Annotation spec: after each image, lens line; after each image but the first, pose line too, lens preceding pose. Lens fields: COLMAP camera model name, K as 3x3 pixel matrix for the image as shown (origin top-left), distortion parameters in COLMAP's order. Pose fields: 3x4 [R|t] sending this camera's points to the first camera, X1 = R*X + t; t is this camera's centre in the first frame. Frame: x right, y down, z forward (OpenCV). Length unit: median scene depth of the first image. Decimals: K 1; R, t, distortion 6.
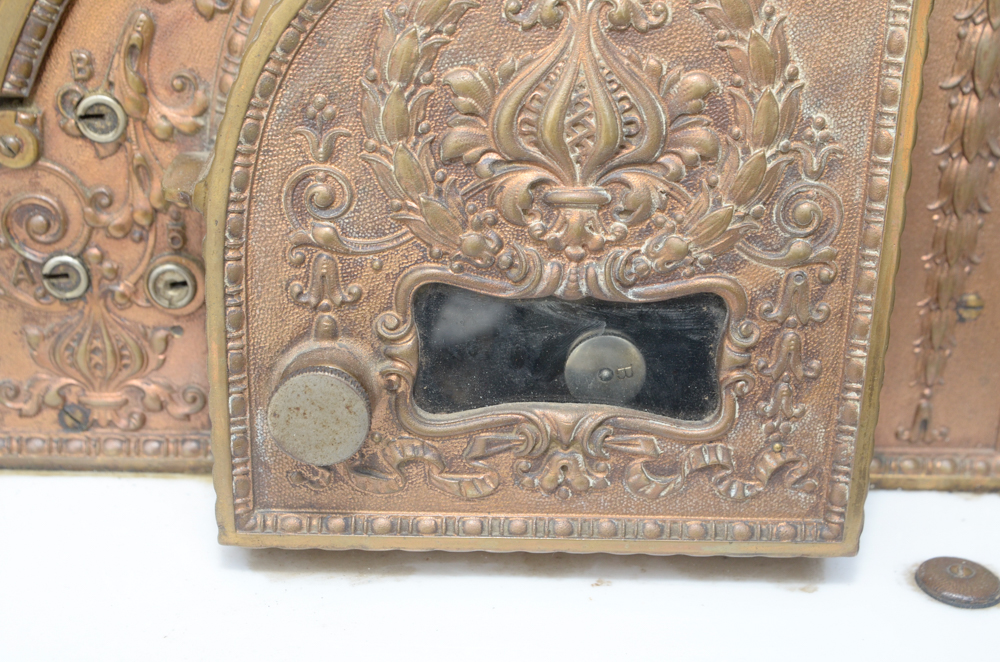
lens RADIAL K [[1430.5, 0, 500.0], [0, 1430.5, 331.0], [0, 0, 1]] dist [-0.002901, 0.041236]
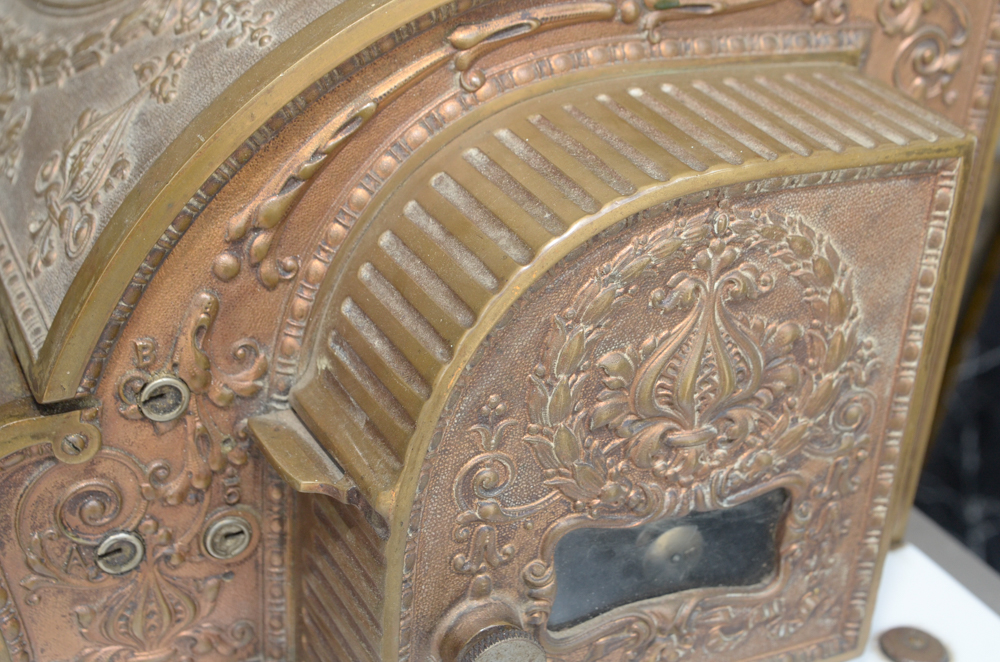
lens RADIAL K [[1430.5, 0, 500.0], [0, 1430.5, 331.0], [0, 0, 1]] dist [-0.002901, 0.041236]
pose [[0.907659, -0.153713, 0.390548, -0.485858], [0.116861, 0.986281, 0.116592, -0.307059], [-0.403111, -0.060186, 0.913170, 0.021135]]
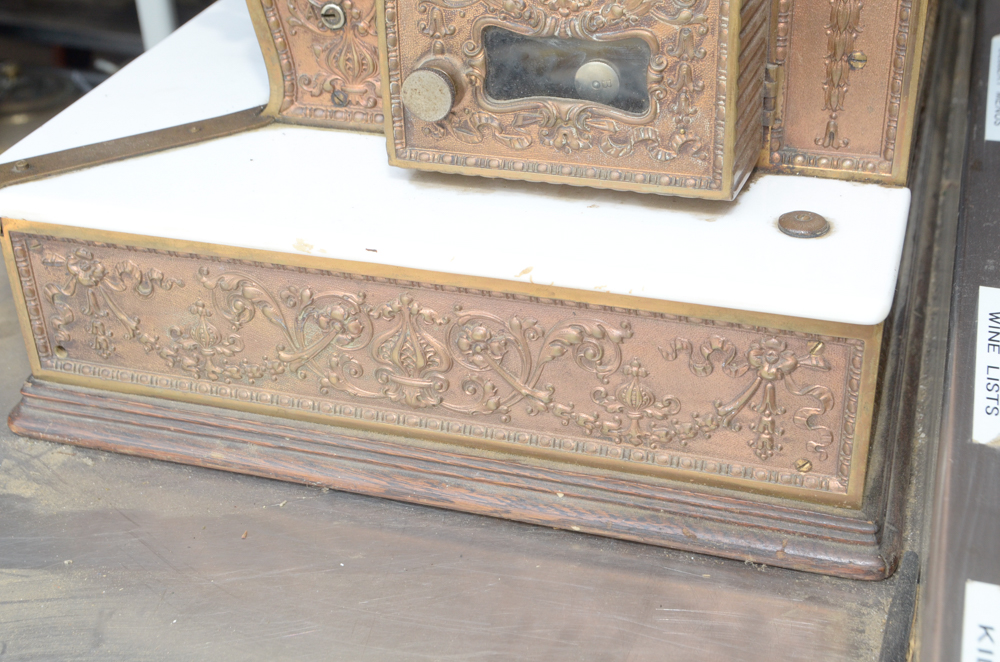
lens RADIAL K [[1430.5, 0, 500.0], [0, 1430.5, 331.0], [0, 0, 1]] dist [-0.002901, 0.041236]
pose [[0.944897, 0.110118, -0.308292, 0.550516], [-0.060199, 0.984116, 0.167007, 0.043058], [0.321785, -0.139246, 0.936517, -0.741825]]
